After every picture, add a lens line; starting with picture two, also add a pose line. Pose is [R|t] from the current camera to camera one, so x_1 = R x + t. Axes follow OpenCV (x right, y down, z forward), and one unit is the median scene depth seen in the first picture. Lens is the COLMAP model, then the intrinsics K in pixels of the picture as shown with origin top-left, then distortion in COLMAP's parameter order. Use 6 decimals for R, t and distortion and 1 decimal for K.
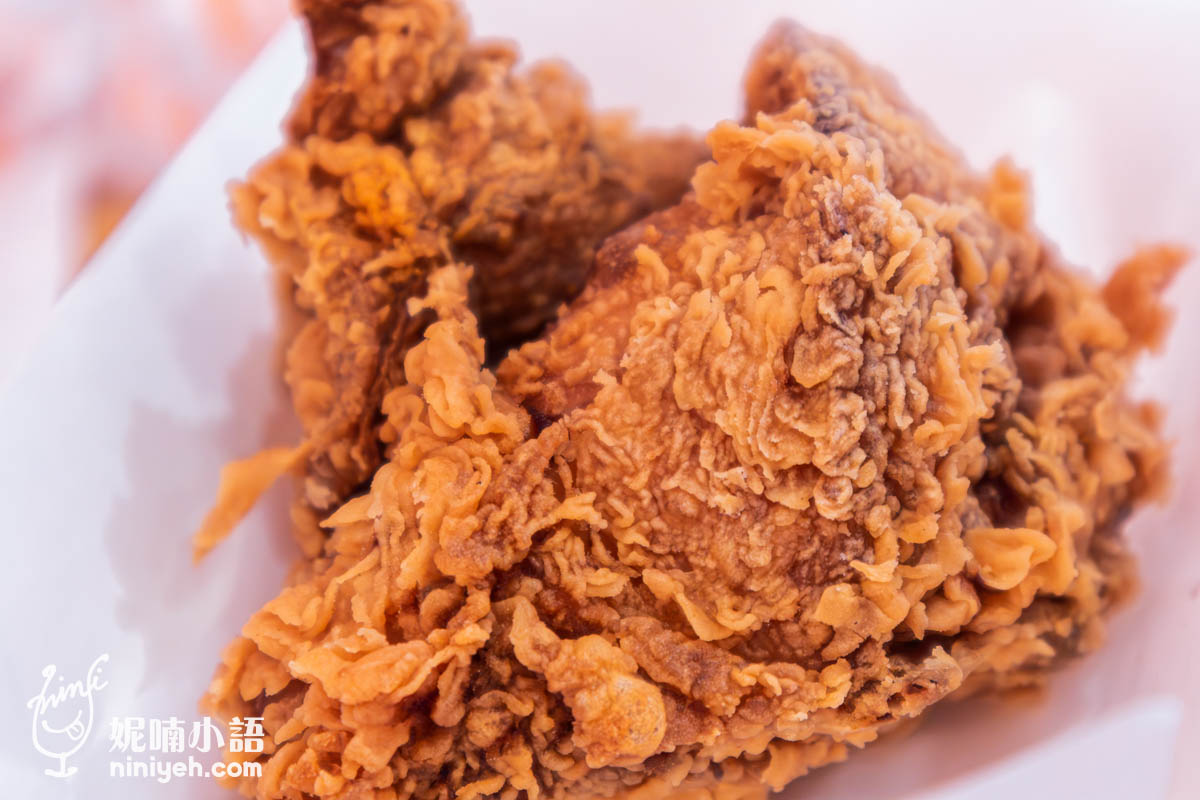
lens RADIAL K [[2498.9, 0, 600.0], [0, 2498.9, 400.0], [0, 0, 1]] dist [0.025032, -0.004698]
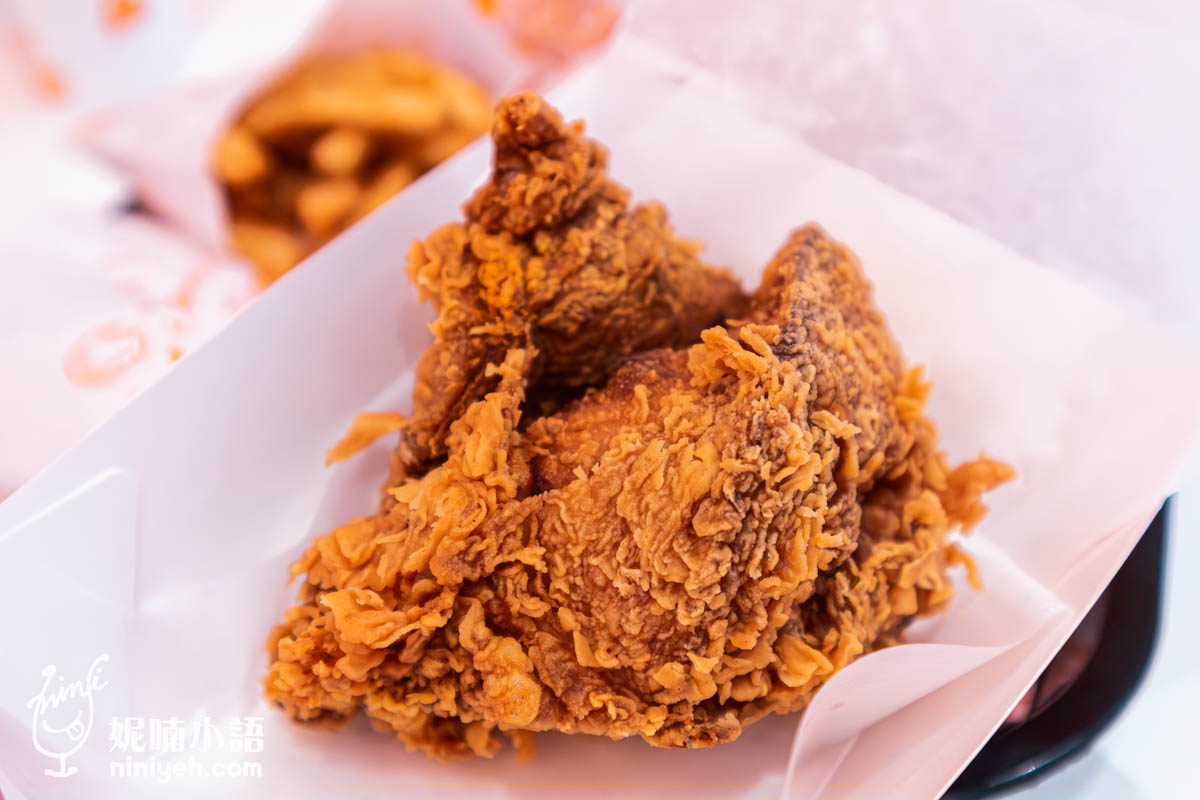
lens RADIAL K [[1335.8, 0, 600.0], [0, 1335.8, 400.0], [0, 0, 1]] dist [0.005026, 0.004102]
pose [[0.942818, 0.320454, -0.091666, 0.074144], [-0.295808, 0.931213, 0.212930, -0.229044], [0.153595, -0.173639, 0.972758, 0.231830]]
